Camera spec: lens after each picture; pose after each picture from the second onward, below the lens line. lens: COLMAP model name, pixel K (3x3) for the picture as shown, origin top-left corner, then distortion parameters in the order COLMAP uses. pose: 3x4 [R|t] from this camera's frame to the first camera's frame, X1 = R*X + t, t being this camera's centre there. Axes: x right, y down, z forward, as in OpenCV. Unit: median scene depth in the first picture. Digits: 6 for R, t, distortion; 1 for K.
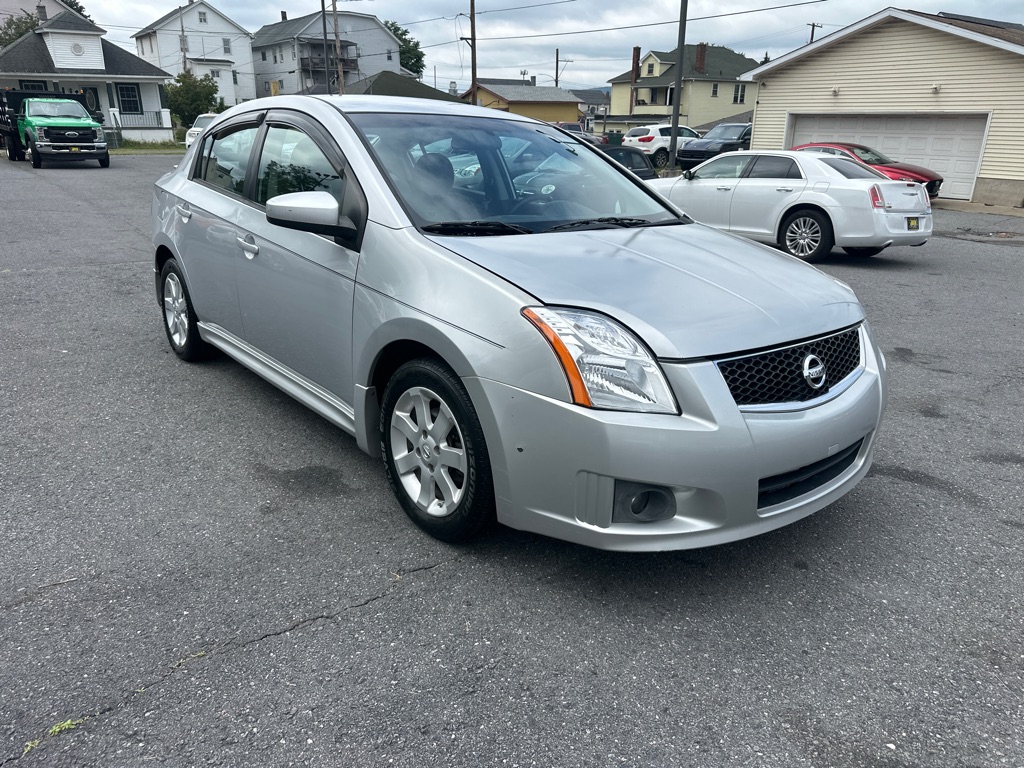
lens RADIAL K [[715.7, 0, 508.8], [0, 715.7, 389.4], [0, 0, 1]] dist [0.015914, -0.023518]
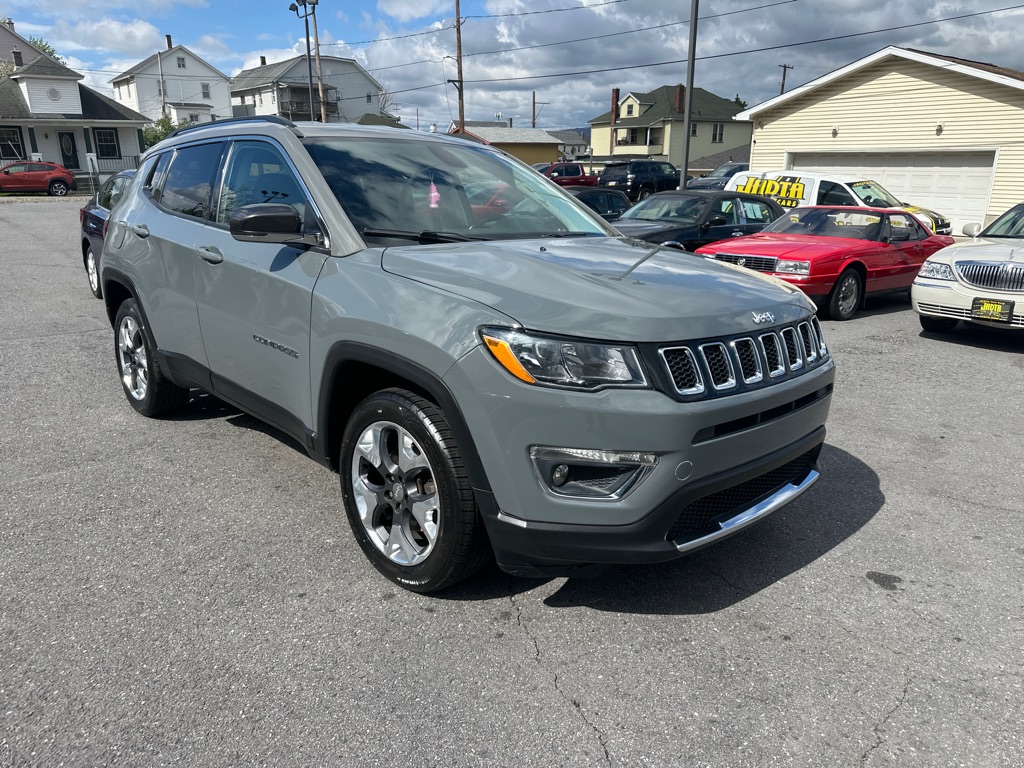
lens RADIAL K [[715.7, 0, 507.8], [0, 715.7, 387.9], [0, 0, 1]] dist [0.015914, -0.023518]
pose [[0.999442, -0.018733, 0.027663, -0.010387], [0.020137, 0.998475, -0.051400, -0.006862], [-0.026658, 0.051929, 0.998295, 0.016191]]
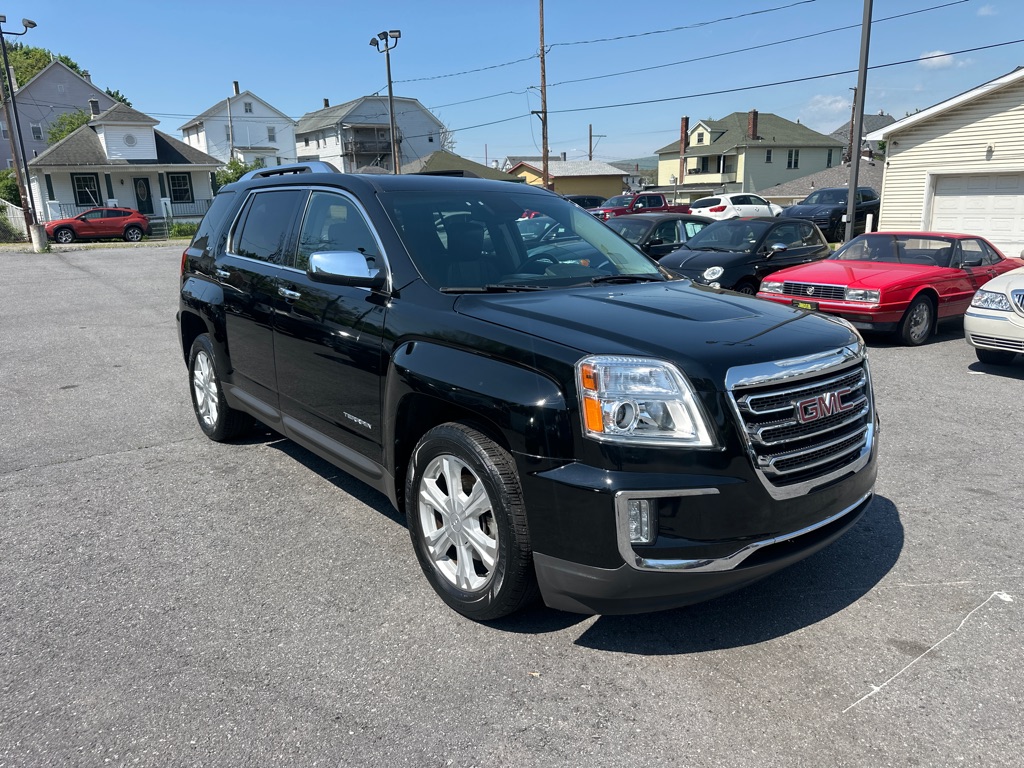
lens RADIAL K [[715.7, 0, 511.2], [0, 715.7, 389.1], [0, 0, 1]] dist [0.015914, -0.023518]
pose [[0.998959, -0.028774, -0.035411, -0.037370], [0.025287, 0.995133, -0.095244, -0.019799], [0.037980, 0.094249, 0.994824, 0.050300]]
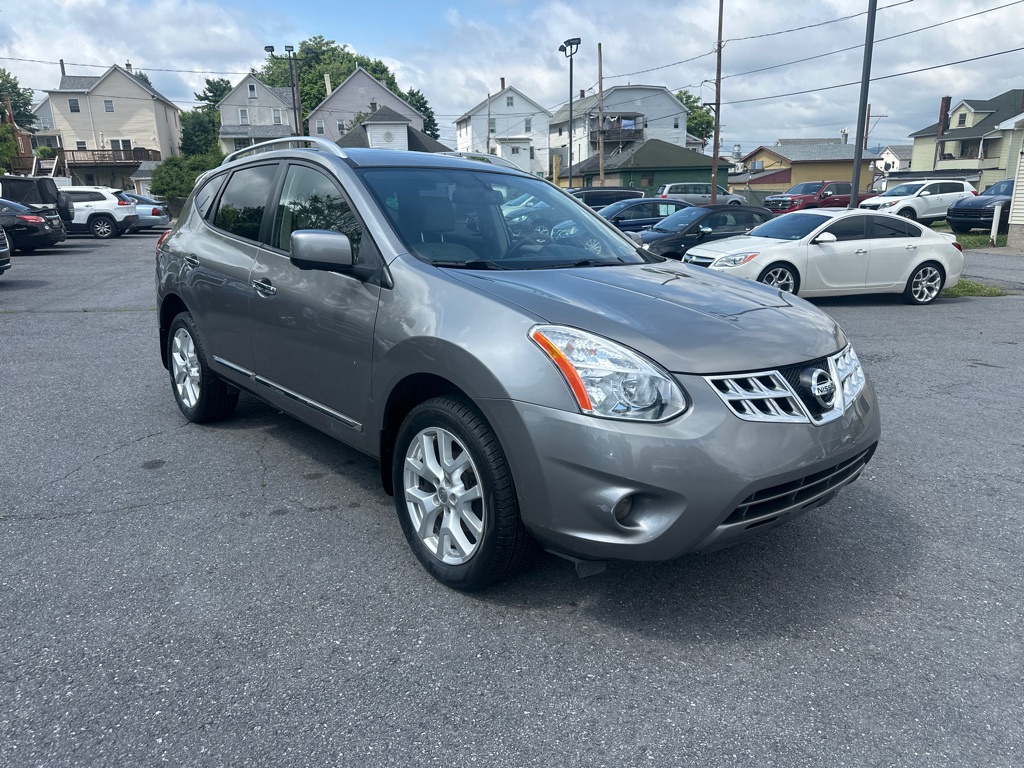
lens RADIAL K [[715.7, 0, 514.9], [0, 715.7, 392.0], [0, 0, 1]] dist [0.015914, -0.023518]
pose [[0.921337, 0.076884, -0.381086, 0.054060], [-0.106576, 0.992647, -0.057397, -0.002063], [0.373871, 0.093496, 0.922756, 0.006404]]
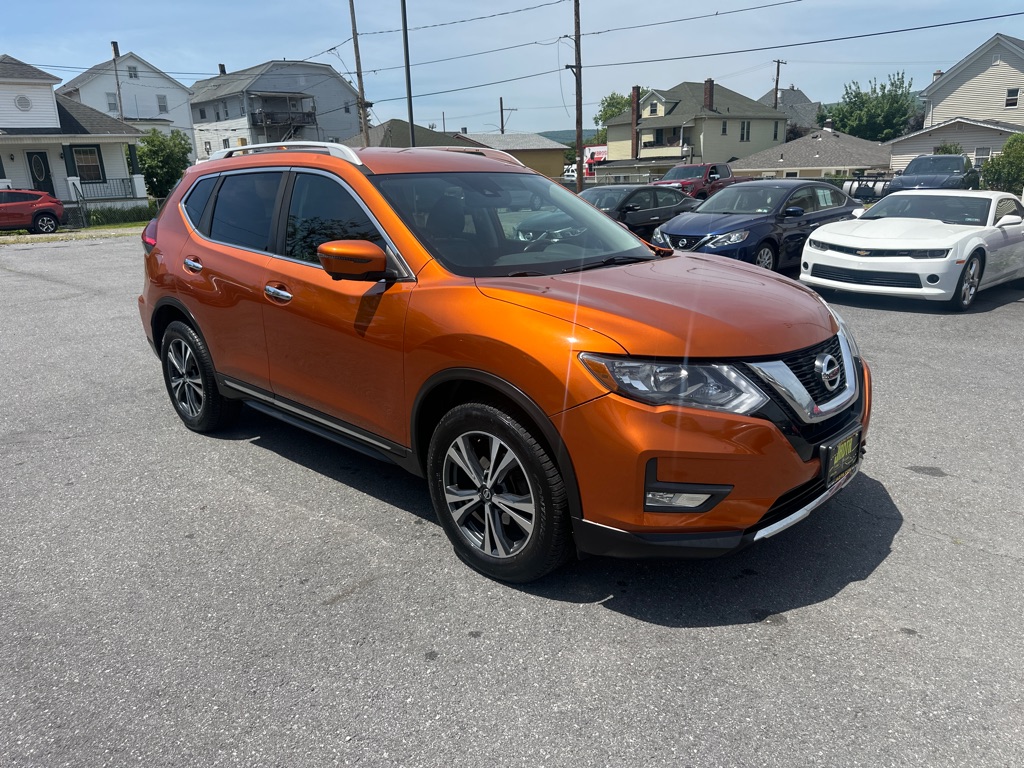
lens RADIAL K [[715.7, 0, 506.7], [0, 715.7, 390.9], [0, 0, 1]] dist [0.015914, -0.023518]
pose [[0.990018, -0.082736, 0.114103, -0.131390], [0.089655, 0.994347, -0.056893, -0.051515], [-0.108751, 0.066555, 0.991839, 0.133092]]
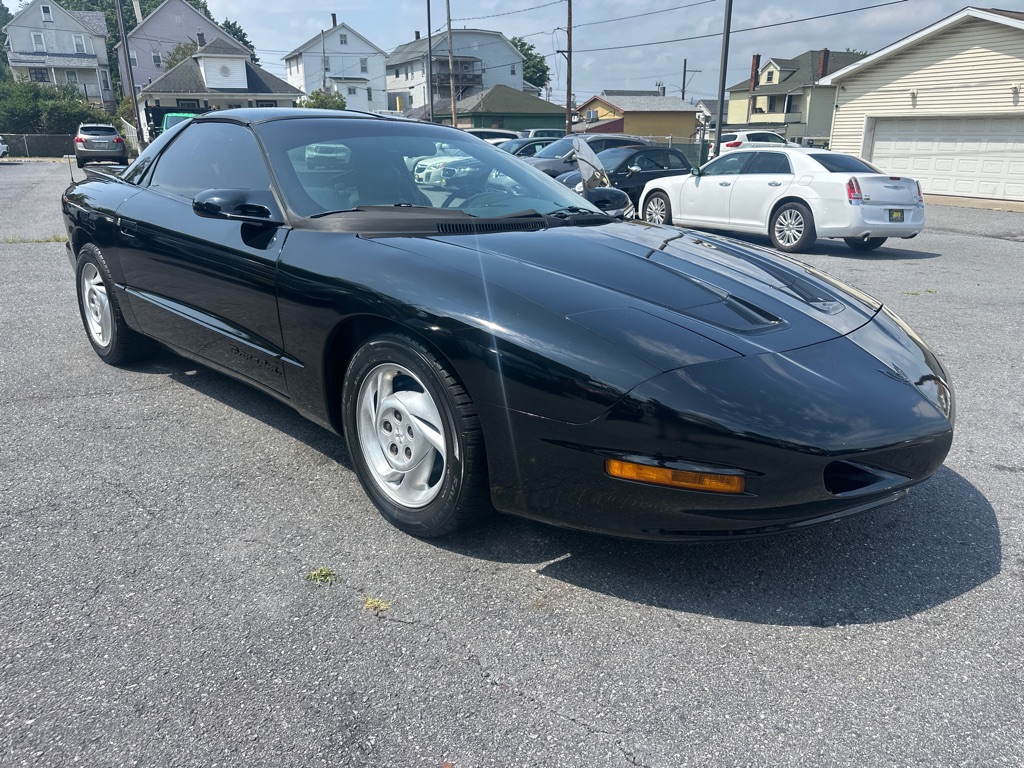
lens RADIAL K [[715.7, 0, 512.8], [0, 715.7, 386.7], [0, 0, 1]] dist [0.015914, -0.023518]
pose [[0.985169, 0.046771, -0.165087, 0.034232], [-0.049867, 0.998648, -0.014660, 0.009816], [0.164178, 0.022675, 0.986170, -0.017701]]
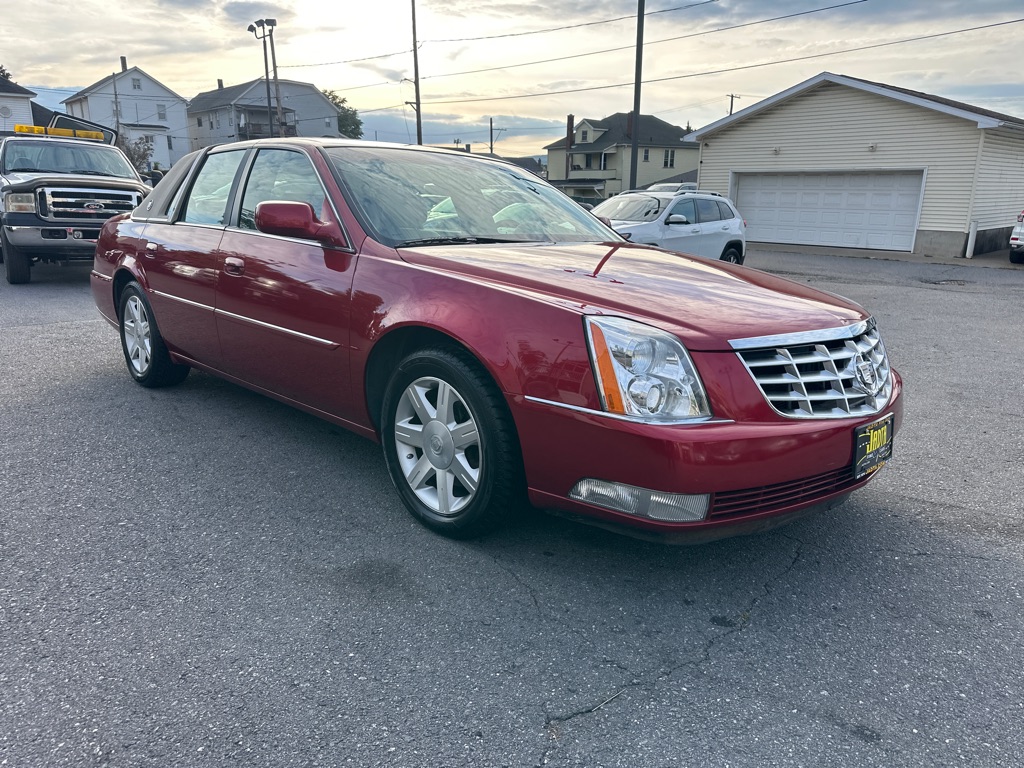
lens RADIAL K [[715.7, 0, 506.2], [0, 715.7, 385.2], [0, 0, 1]] dist [0.015914, -0.023518]
pose [[0.996343, -0.025714, 0.081487, -0.009721], [0.032763, 0.995723, -0.086386, -0.000444], [-0.078917, 0.088739, 0.992924, 0.011056]]
